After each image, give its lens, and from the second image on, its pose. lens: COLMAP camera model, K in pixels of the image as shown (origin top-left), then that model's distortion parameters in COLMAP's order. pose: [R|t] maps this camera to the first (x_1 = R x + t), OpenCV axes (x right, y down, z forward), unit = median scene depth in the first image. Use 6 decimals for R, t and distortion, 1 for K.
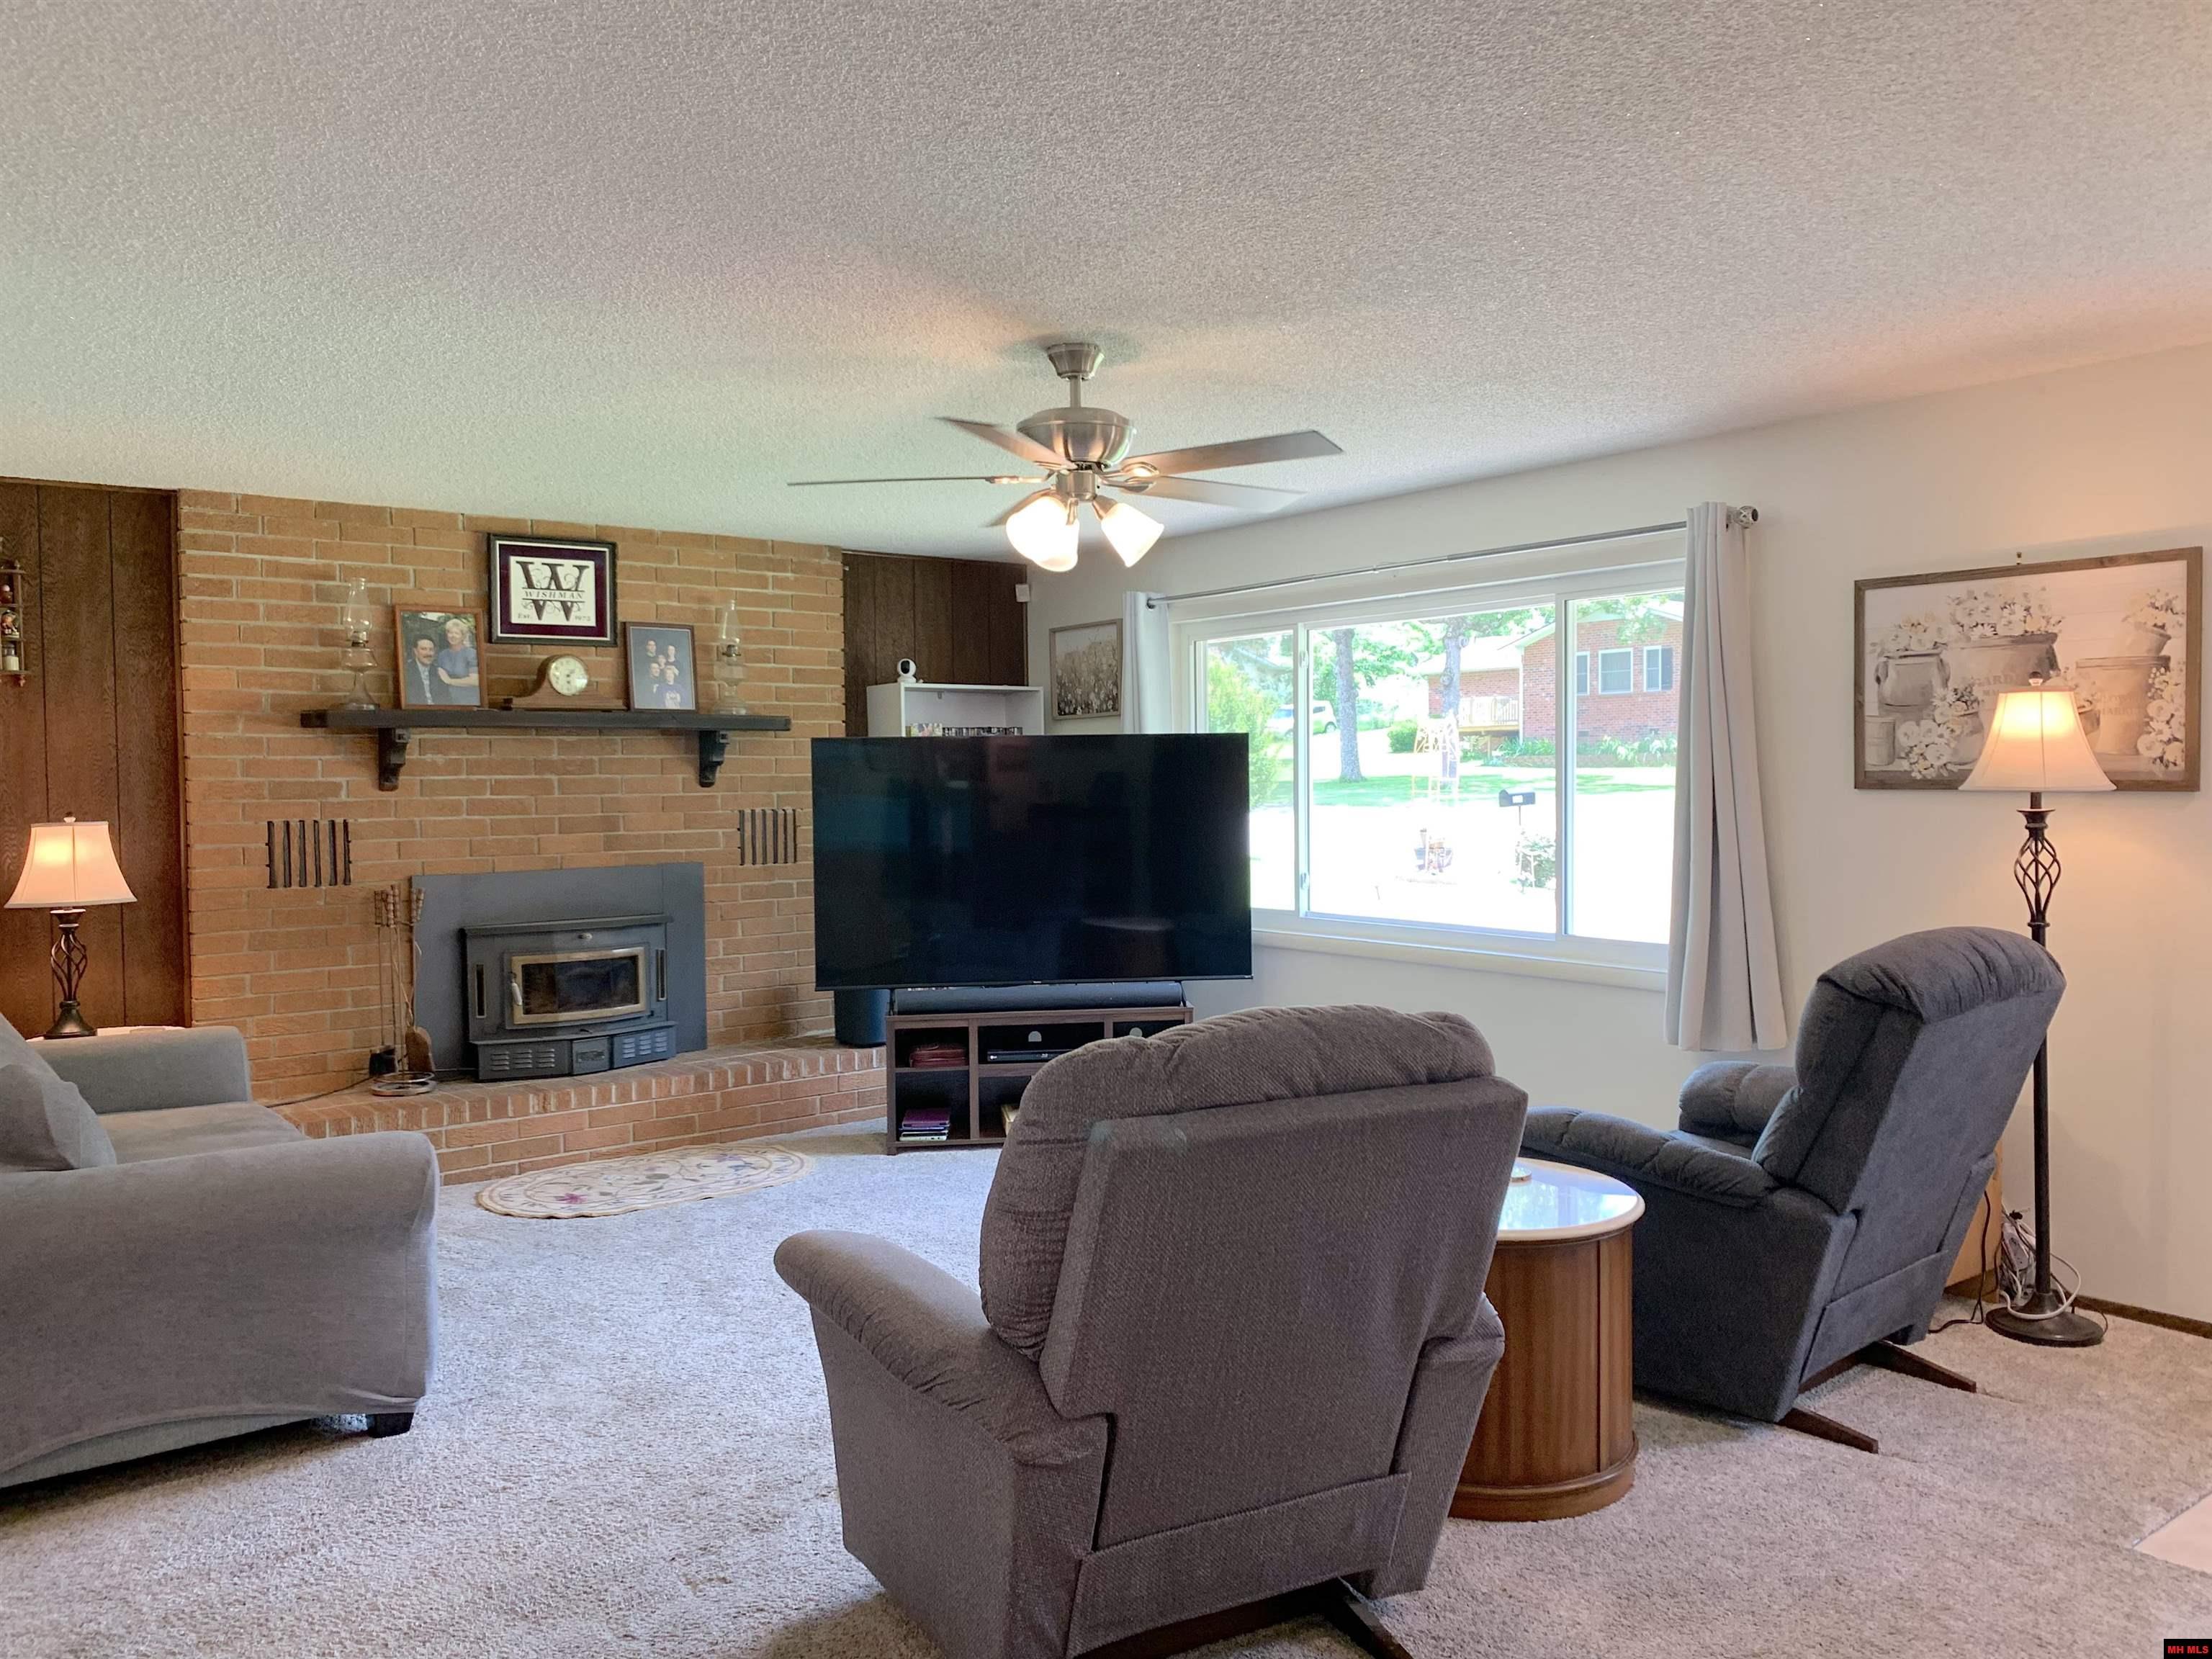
lens RADIAL K [[1683.7, 0, 1095.5], [0, 1683.7, 817.9], [0, 0, 1]] dist [0.034428, -0.037567]
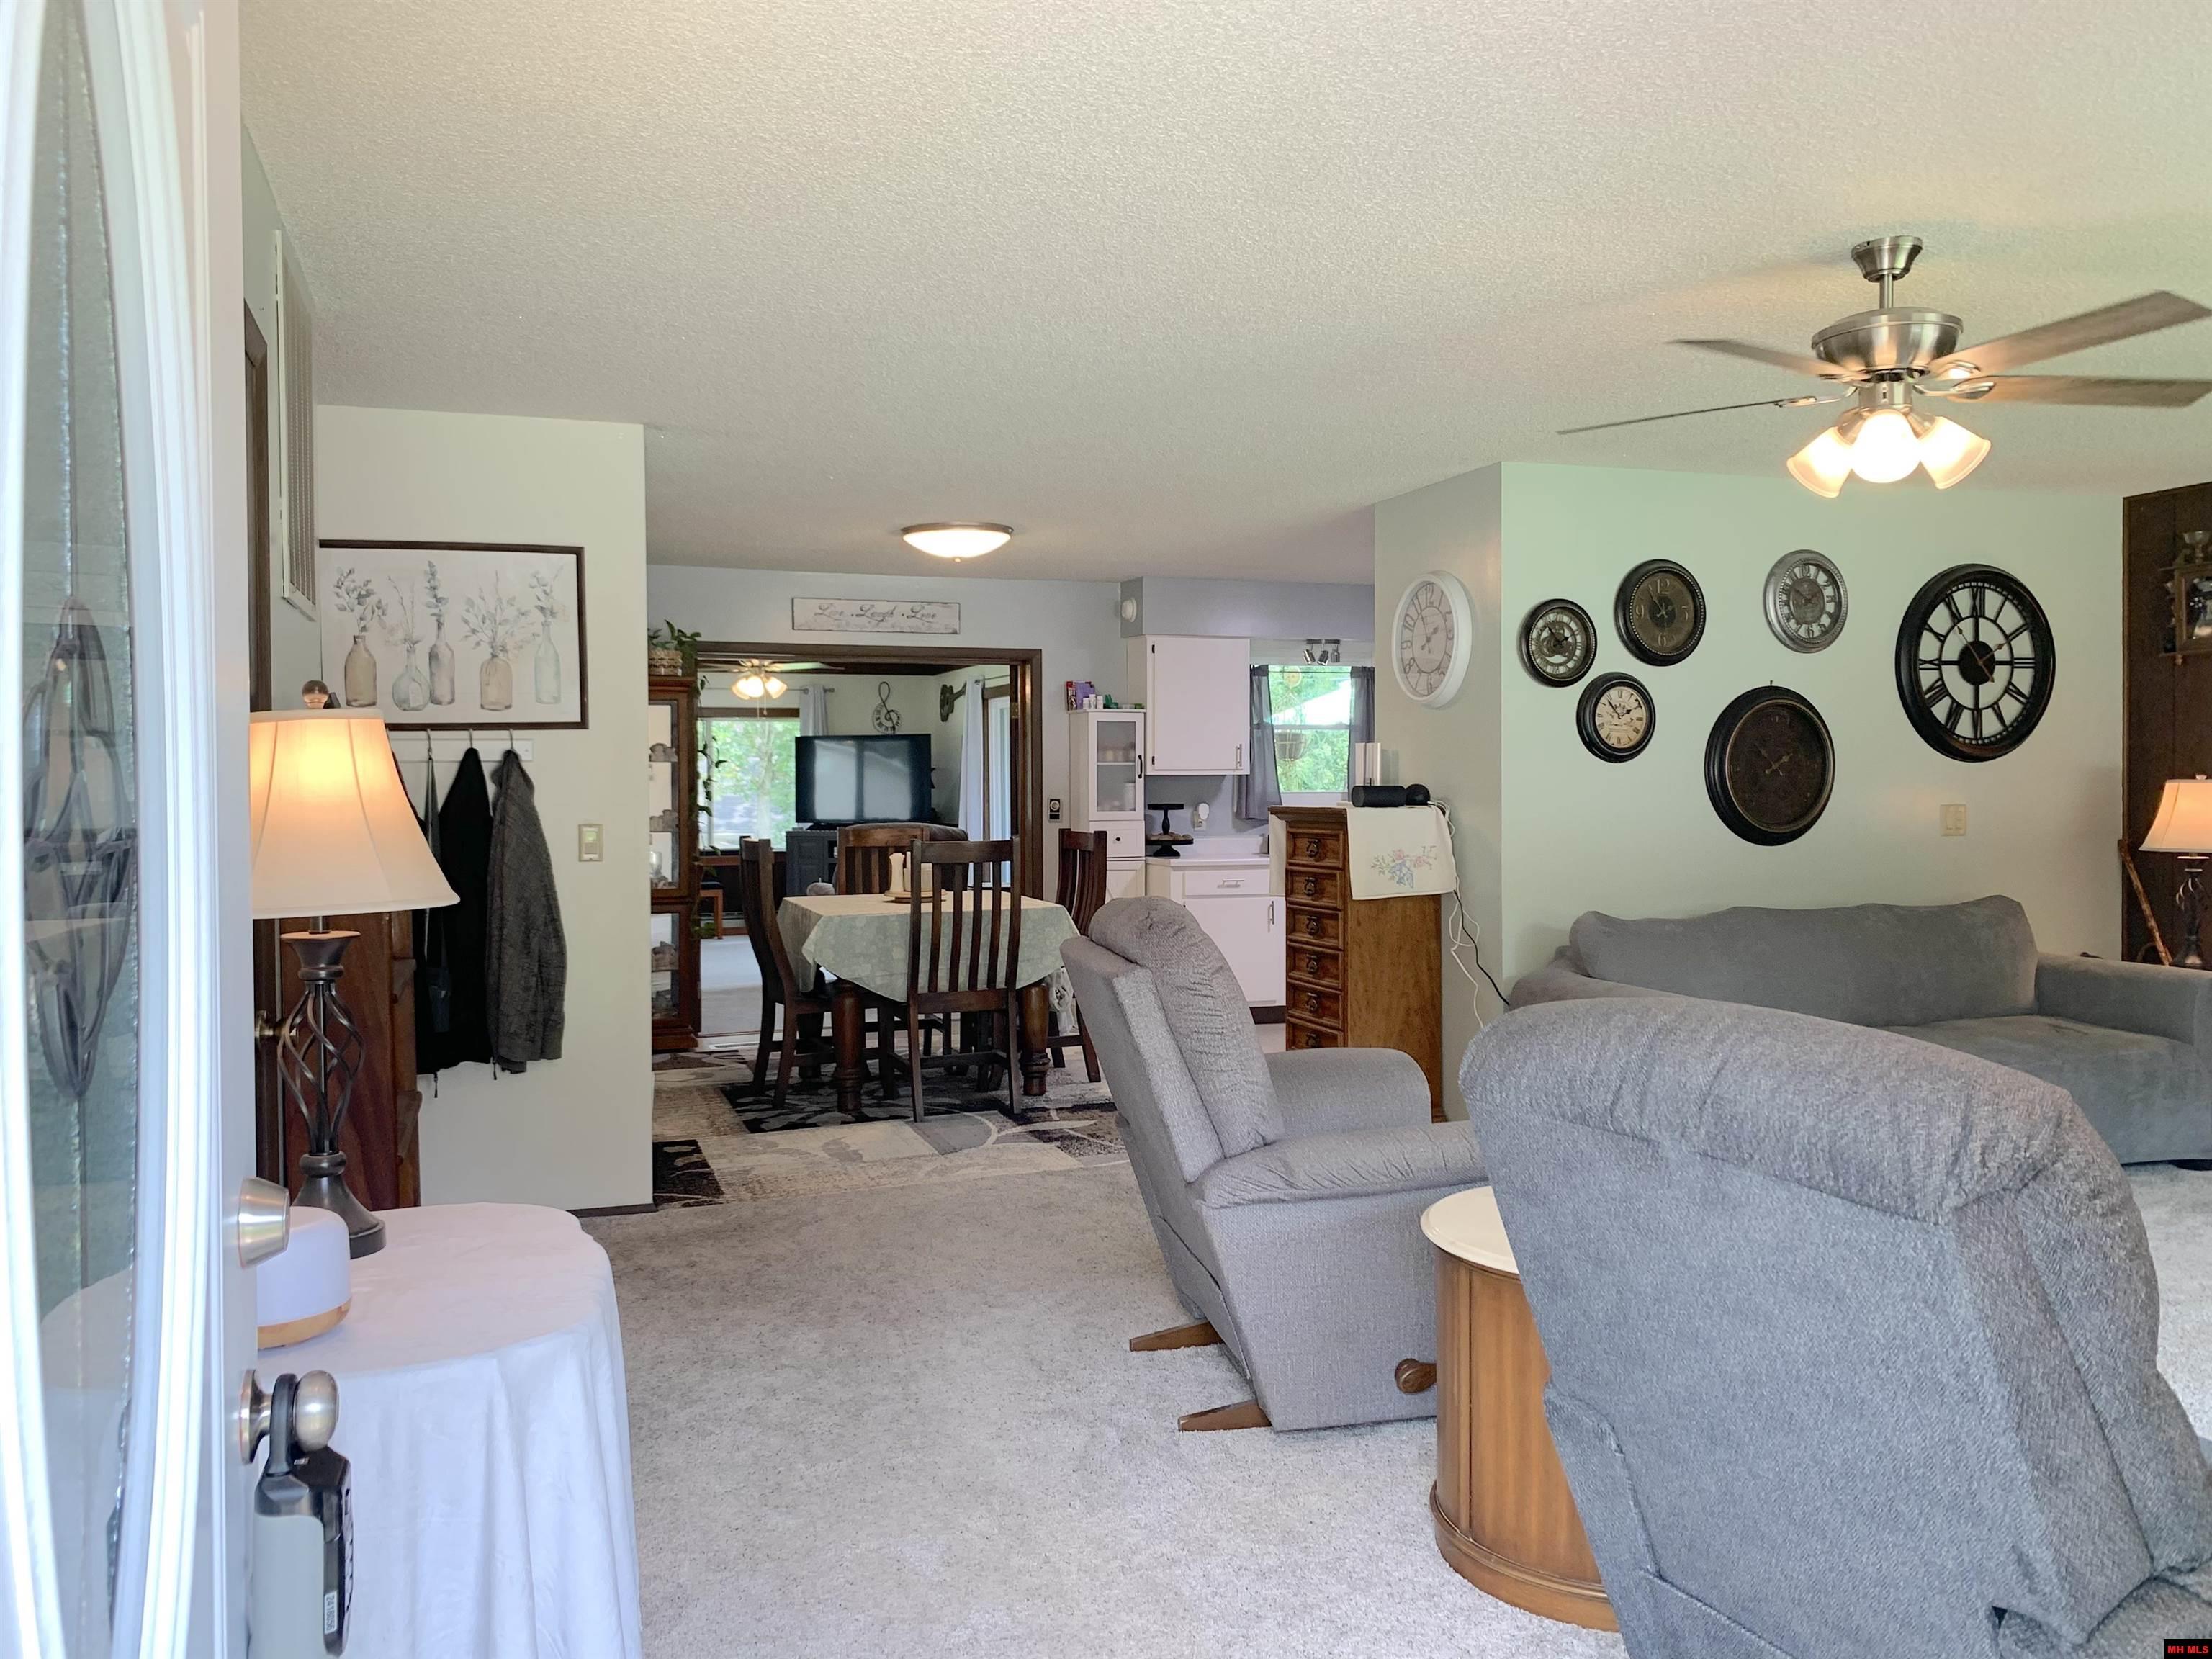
lens RADIAL K [[1676.6, 0, 1095.1], [0, 1676.6, 811.1], [0, 0, 1]] dist [0.136594, -0.285888]
pose [[-0.309916, 0.030177, -0.950285, 0.642700], [-0.015853, 0.999193, 0.036900, -0.005852], [0.950632, 0.026501, -0.309187, 0.591897]]
